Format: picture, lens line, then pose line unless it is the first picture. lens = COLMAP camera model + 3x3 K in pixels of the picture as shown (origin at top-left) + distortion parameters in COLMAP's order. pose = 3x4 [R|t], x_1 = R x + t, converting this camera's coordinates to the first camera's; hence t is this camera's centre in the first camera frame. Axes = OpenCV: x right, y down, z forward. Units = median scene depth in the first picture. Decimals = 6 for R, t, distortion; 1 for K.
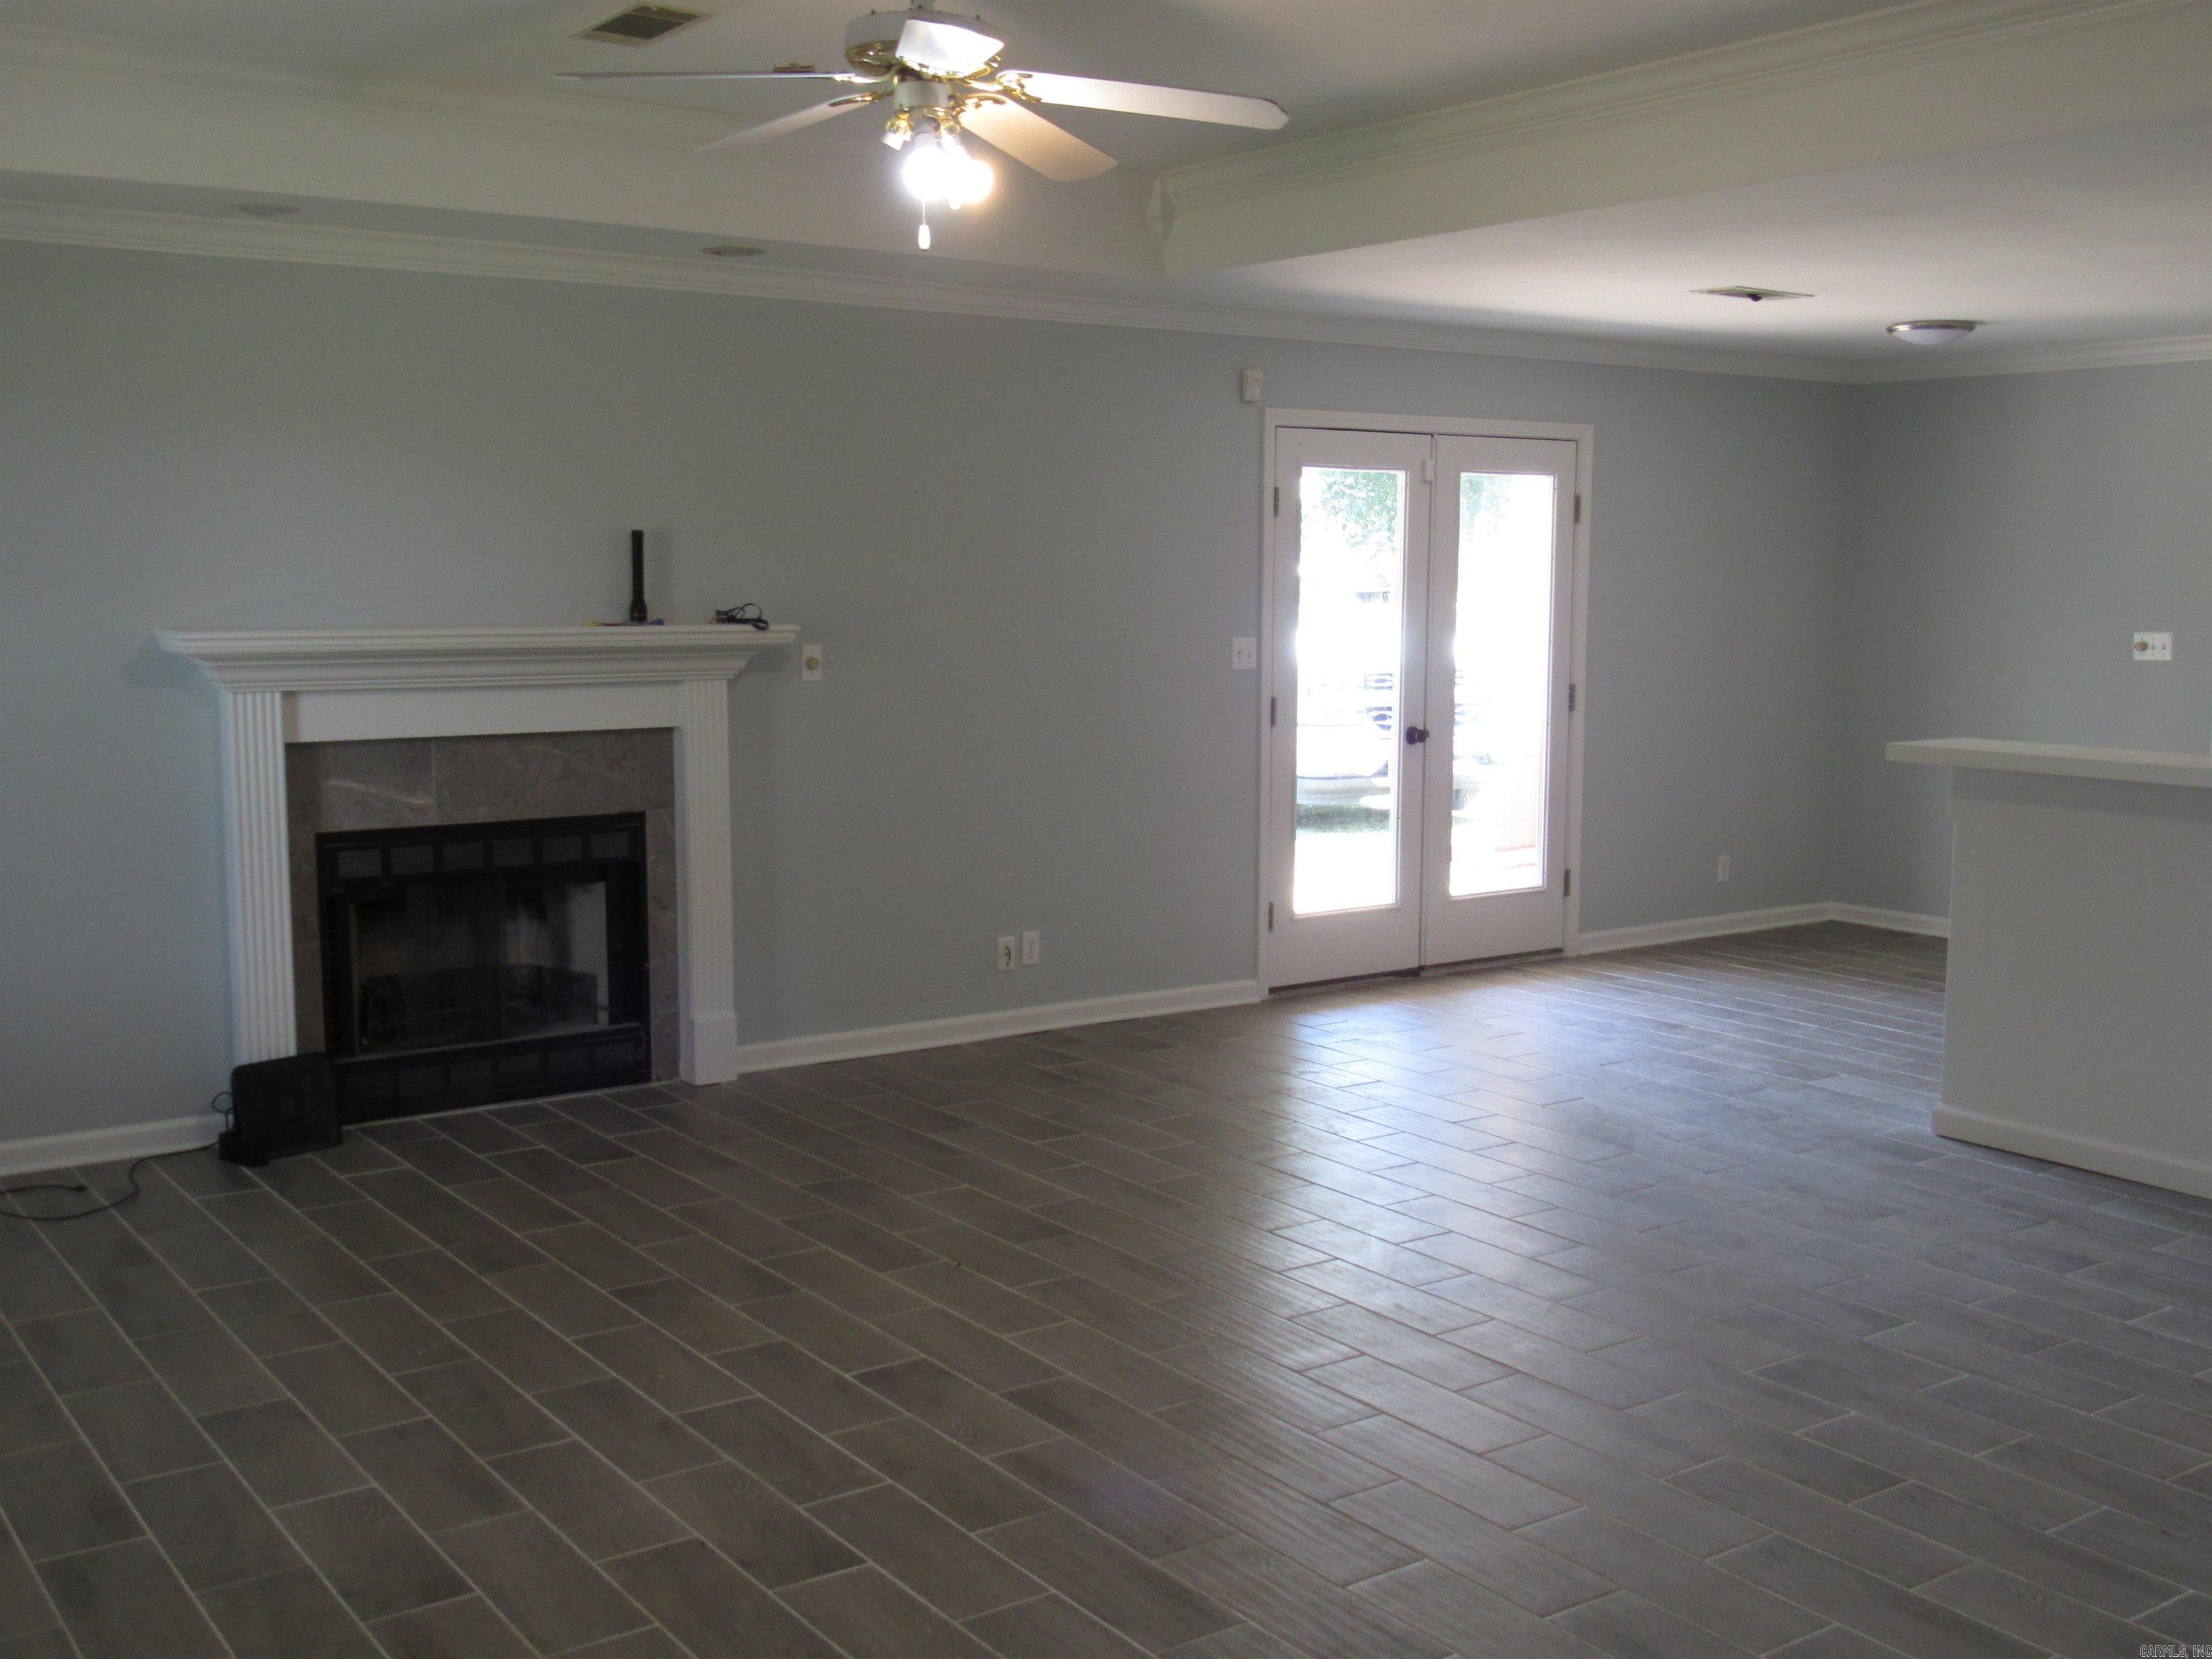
lens RADIAL K [[2266.8, 0, 1098.5], [0, 2266.8, 836.2], [0, 0, 1]] dist [0.014112, 0.002383]
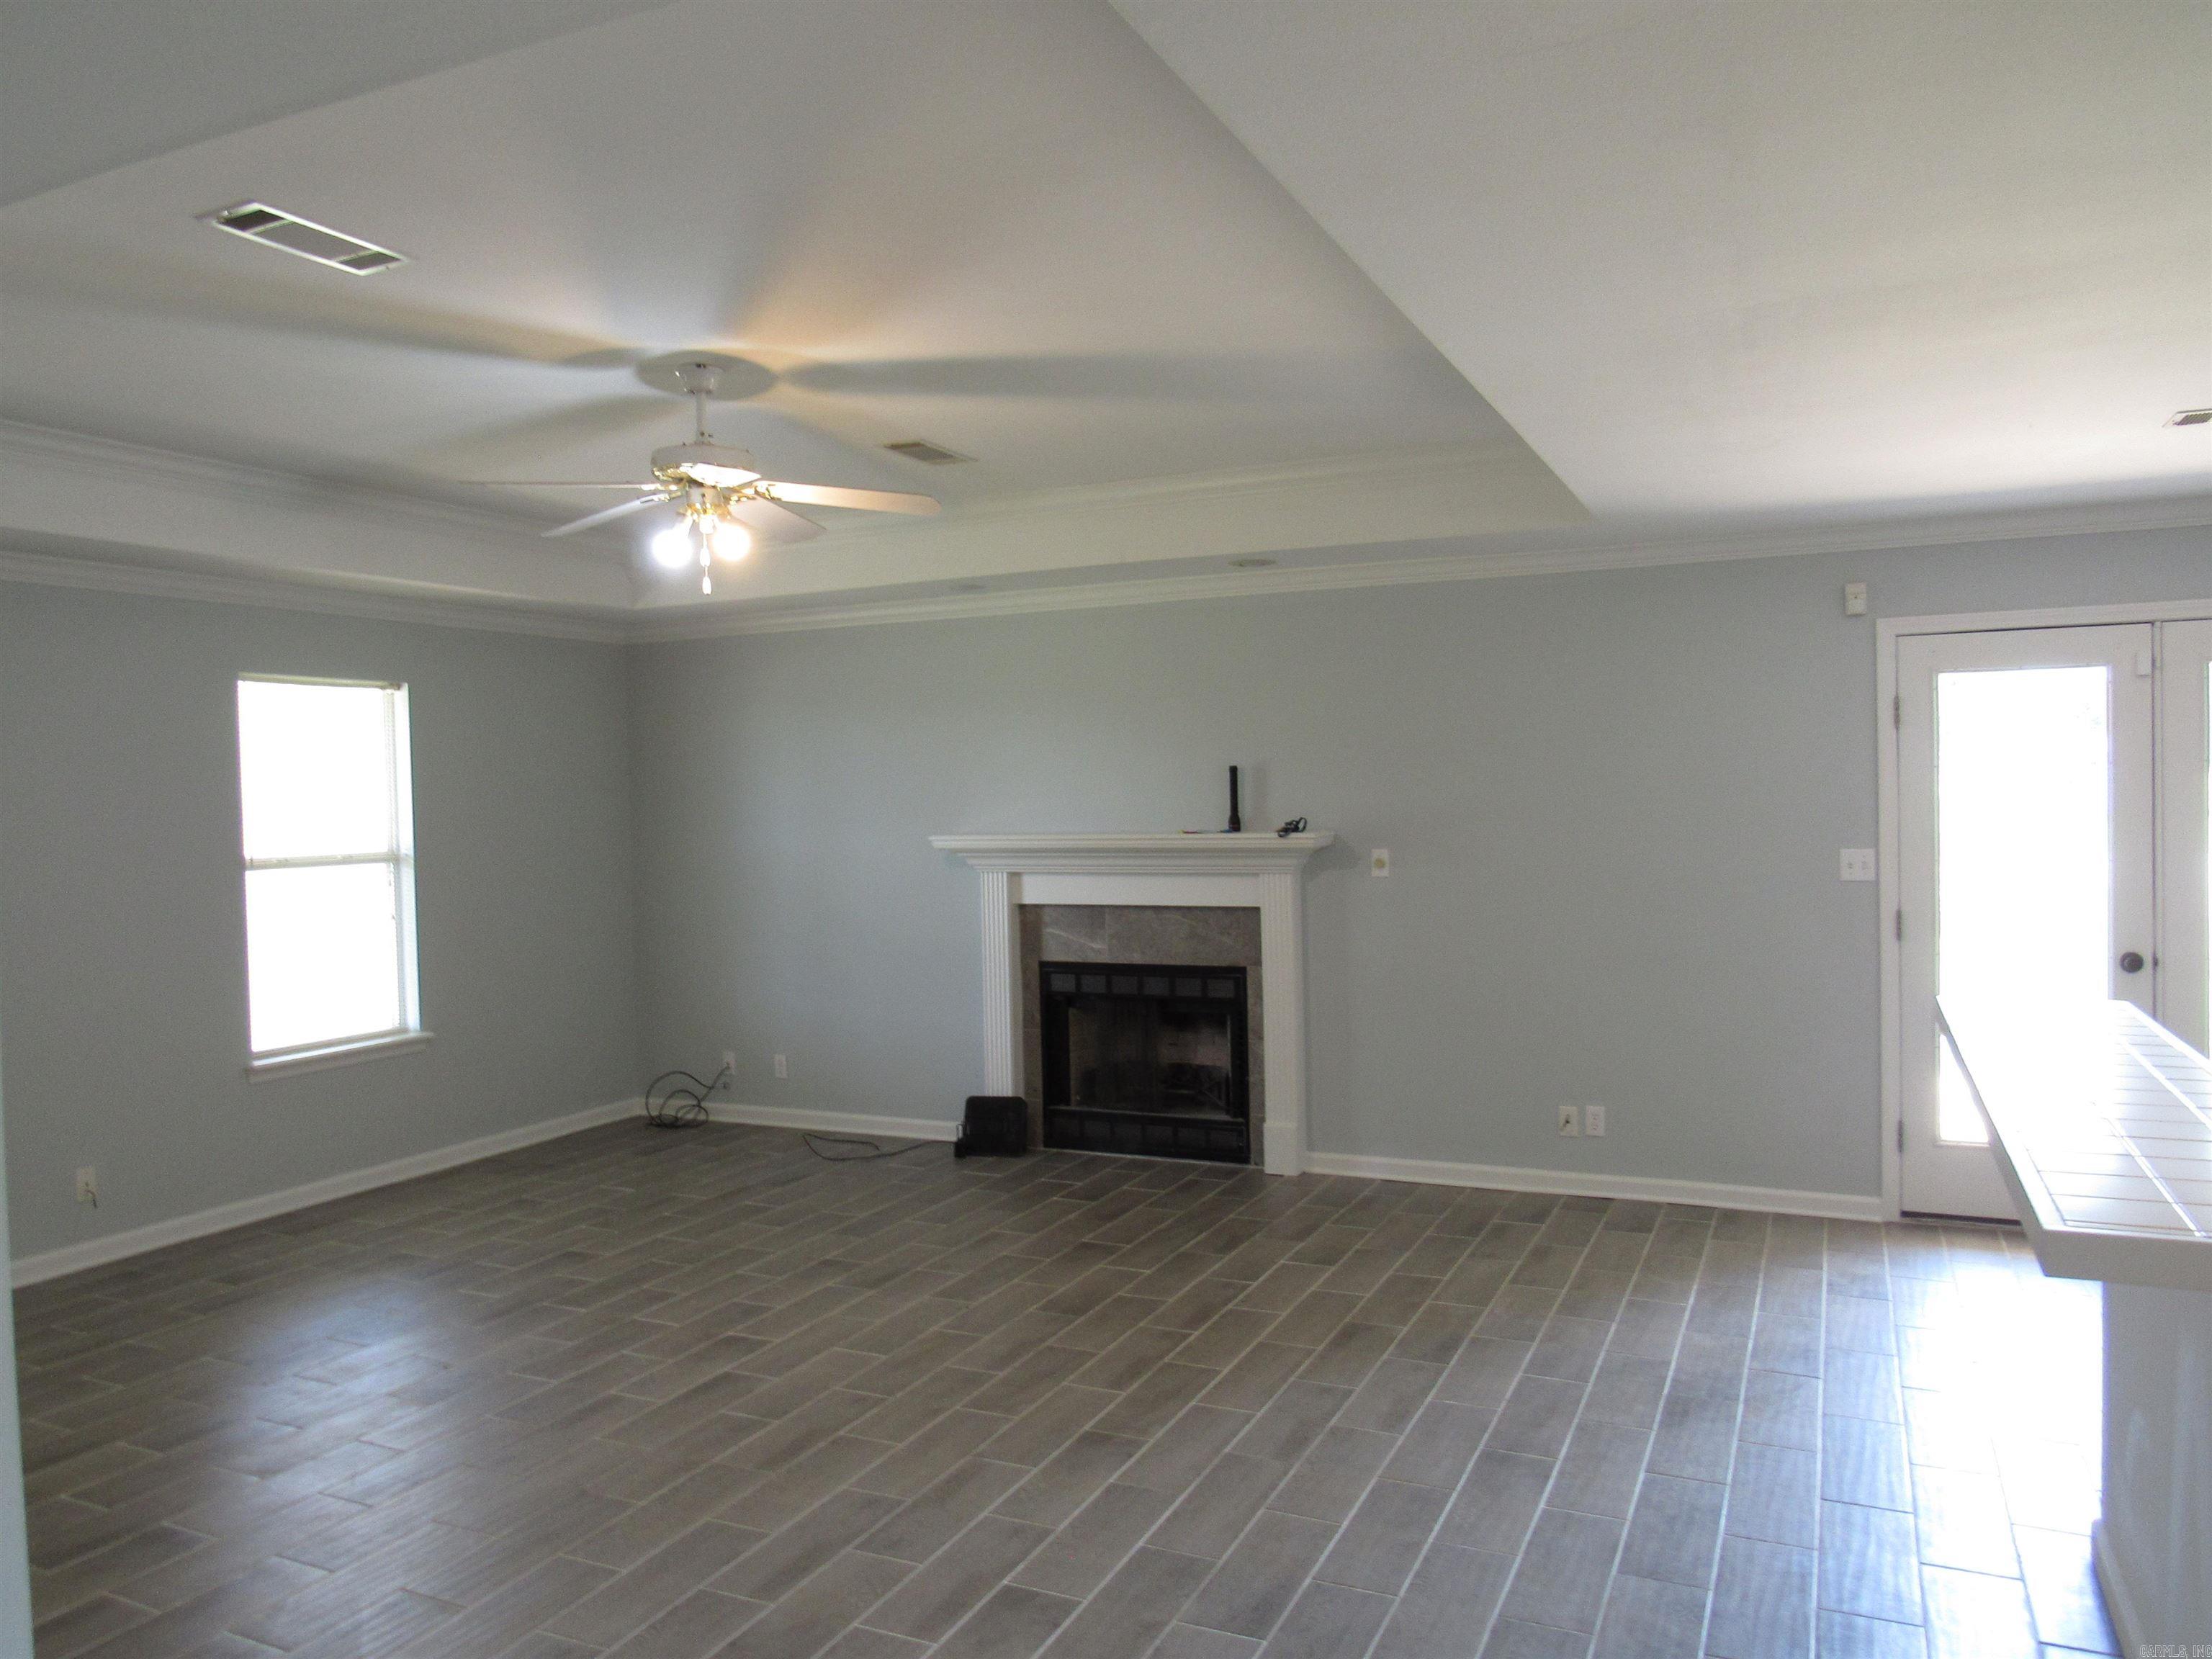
lens RADIAL K [[1596.3, 0, 1097.8], [0, 1596.3, 840.3], [0, 0, 1]] dist [-0.028080, 0.019281]
pose [[0.489444, 0.011322, -0.871961, 0.629762], [-0.083000, 0.995981, -0.033657, -0.049475], [0.868076, 0.088846, 0.488417, 0.456568]]
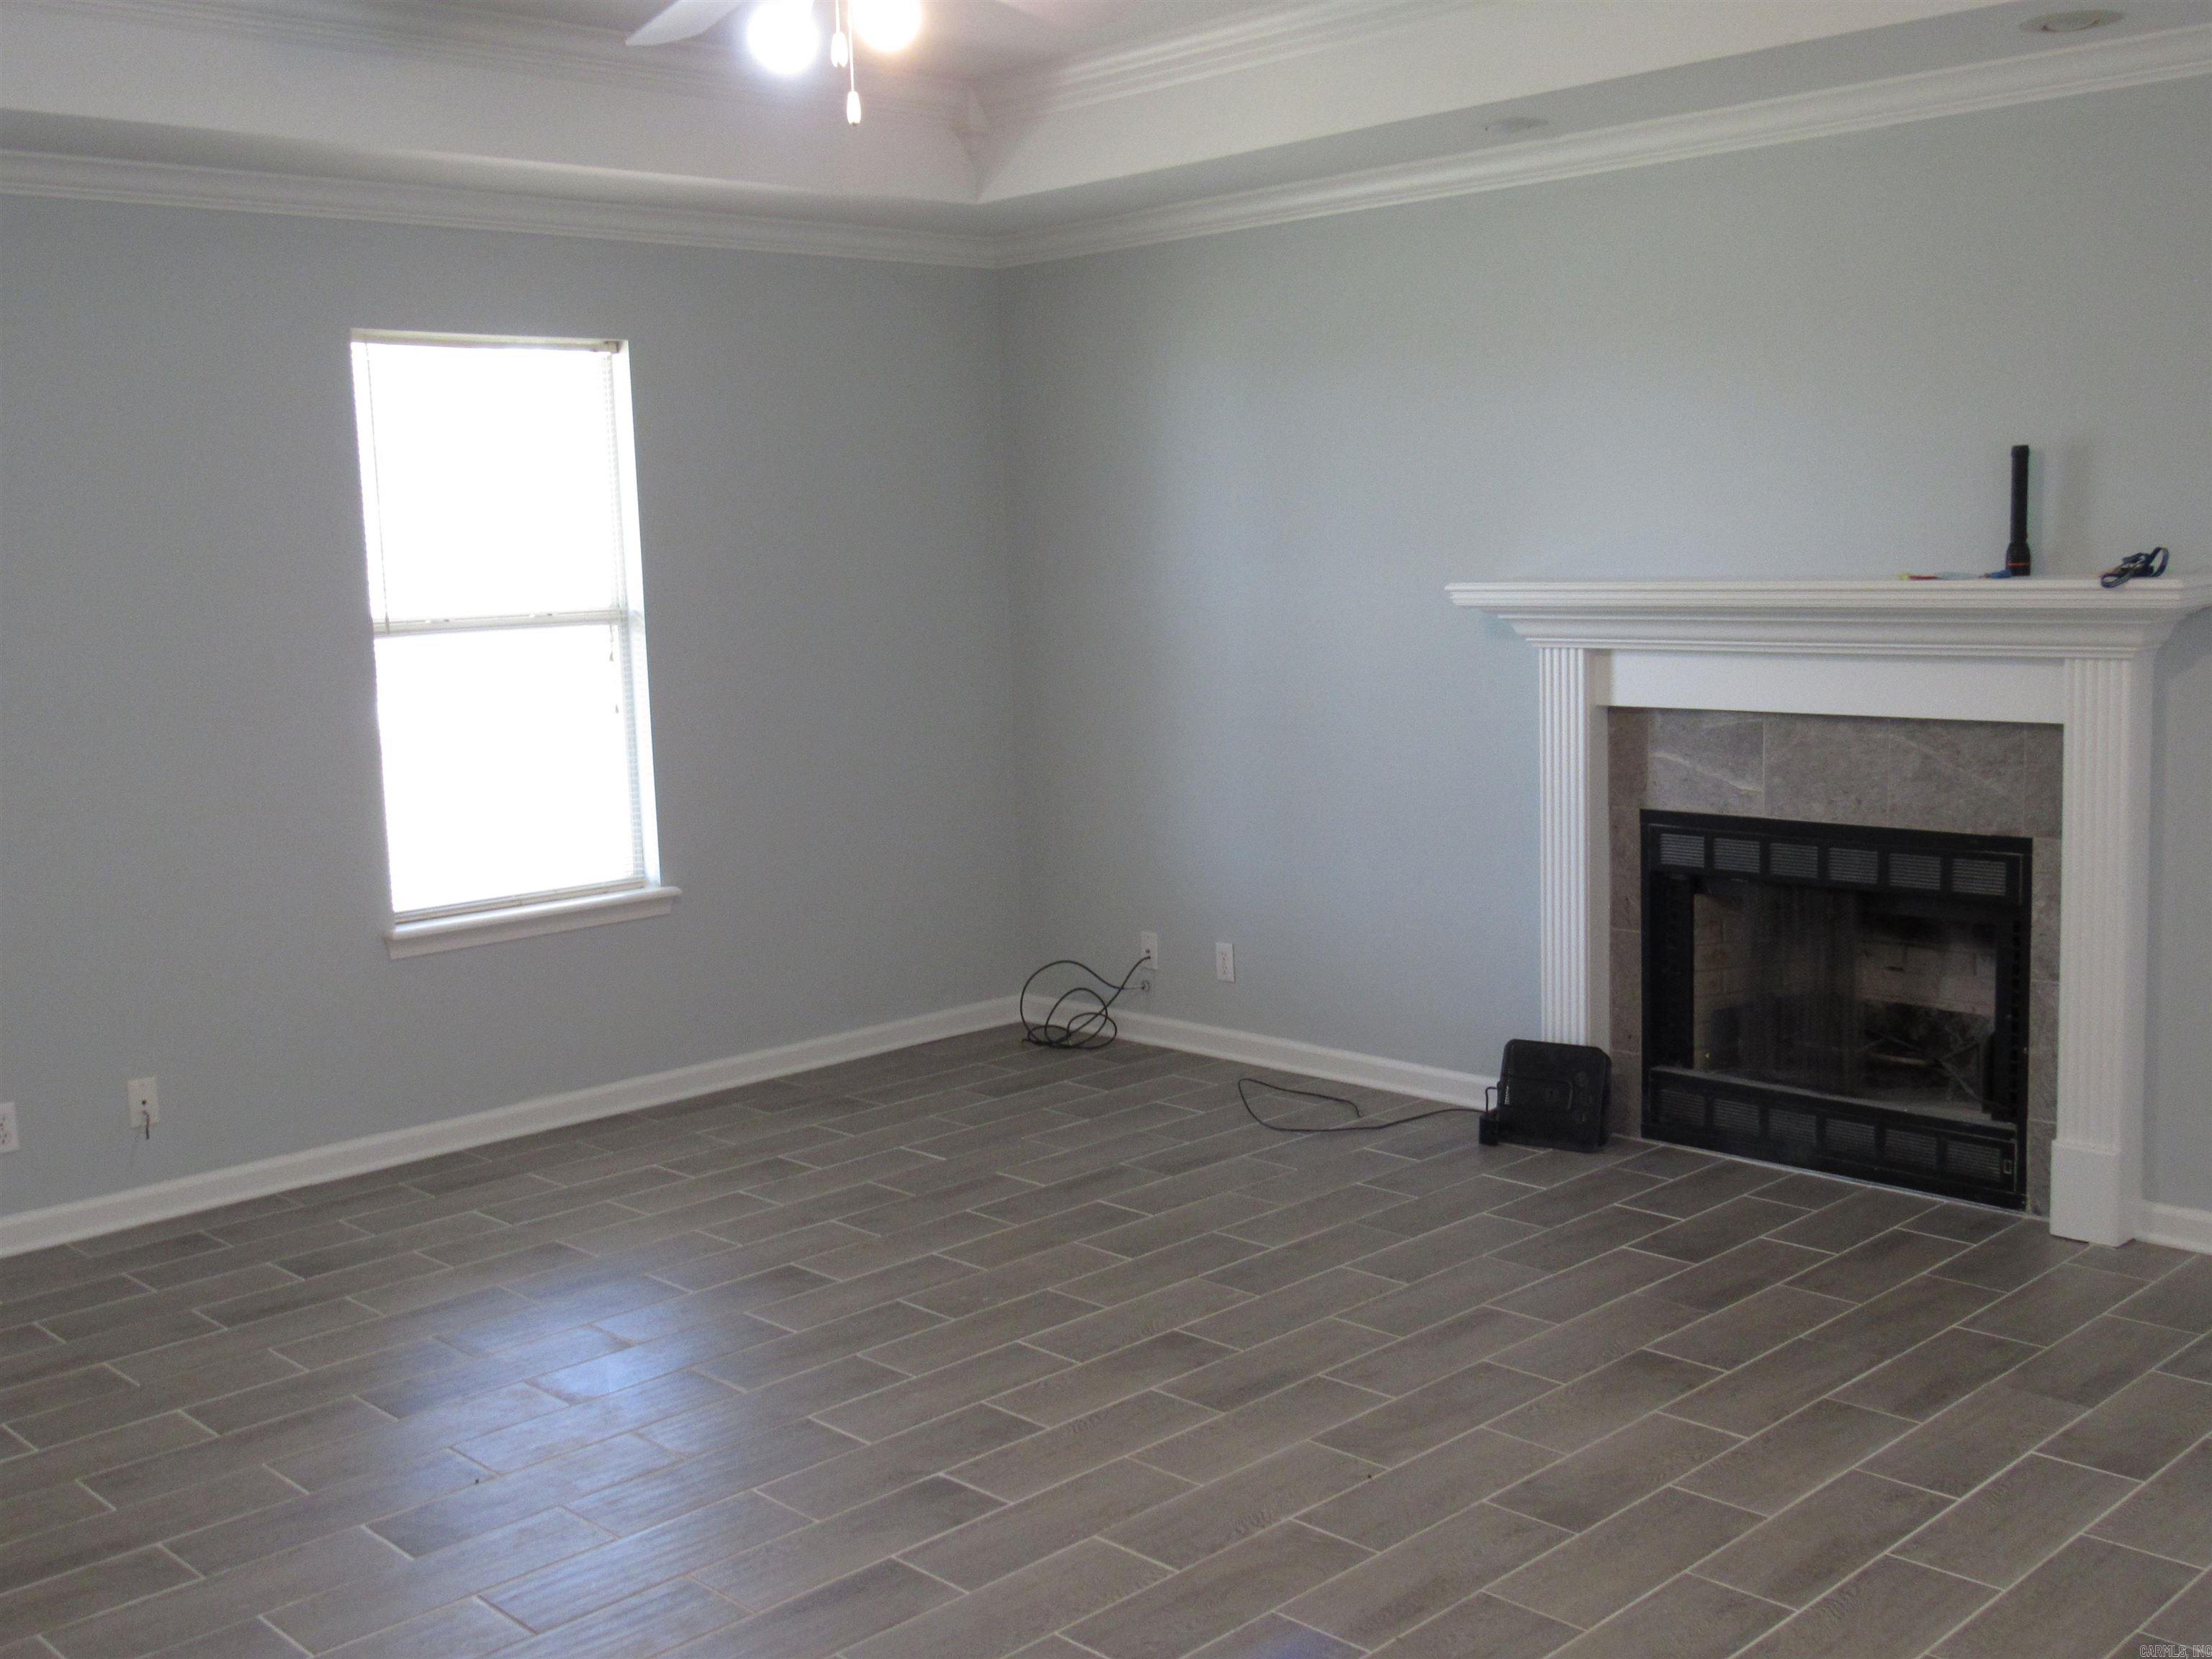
lens RADIAL K [[2266.8, 0, 1098.5], [0, 2266.8, 836.2], [0, 0, 1]] dist [0.014112, 0.002383]
pose [[0.151946, 0.122945, -0.980713, 0.478988], [-0.089150, 0.989894, 0.110284, -0.067161], [0.984360, 0.070673, 0.161371, 0.617853]]
